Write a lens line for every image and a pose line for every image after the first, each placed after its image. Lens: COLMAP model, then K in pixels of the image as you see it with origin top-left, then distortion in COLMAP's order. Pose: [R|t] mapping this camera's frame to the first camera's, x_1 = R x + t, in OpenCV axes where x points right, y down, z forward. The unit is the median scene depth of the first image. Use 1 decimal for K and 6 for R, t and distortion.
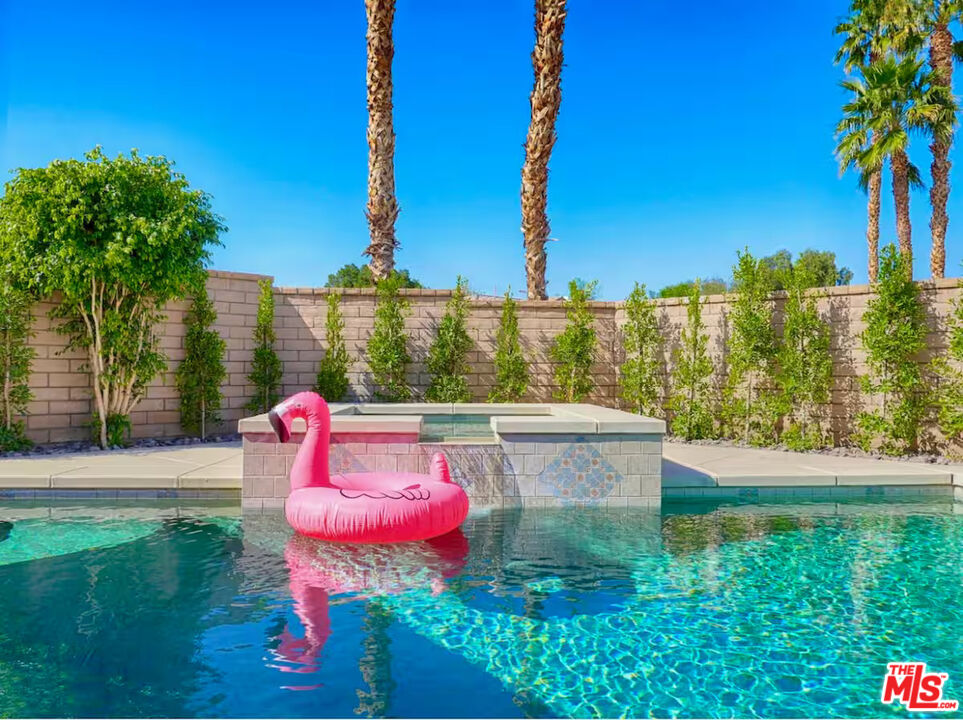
lens RADIAL K [[713.2, 0, 482.4], [0, 713.2, 355.6], [0, 0, 1]] dist [-0.000283, -0.007047]
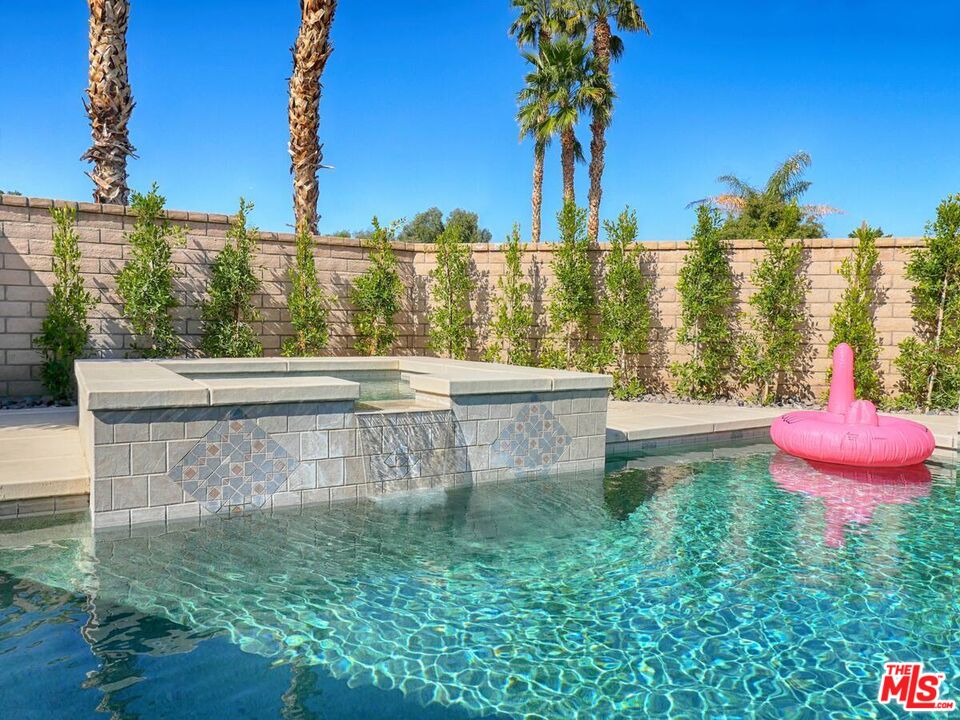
lens RADIAL K [[711.0, 0, 475.4], [0, 711.0, 357.6], [0, 0, 1]] dist [-0.000283, -0.007047]
pose [[0.879304, -0.012725, 0.476090, -0.182525], [-0.022107, 0.997475, 0.067492, 0.006438], [-0.475747, -0.069871, 0.876803, 0.158542]]
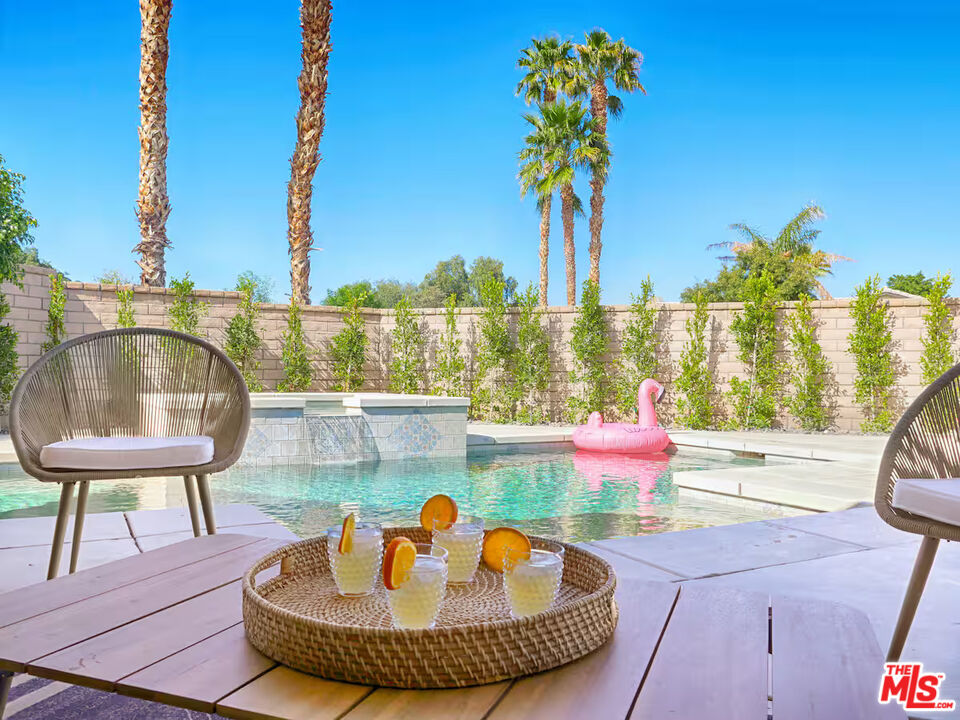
lens RADIAL K [[804.3, 0, 487.8], [0, 804.3, 362.4], [0, 0, 1]] dist [0.009110, 0.006966]
pose [[0.897663, 0.010615, 0.440555, -0.244969], [-0.012616, 0.999919, 0.001614, 0.008455], [-0.440502, -0.007007, 0.897724, -0.280423]]
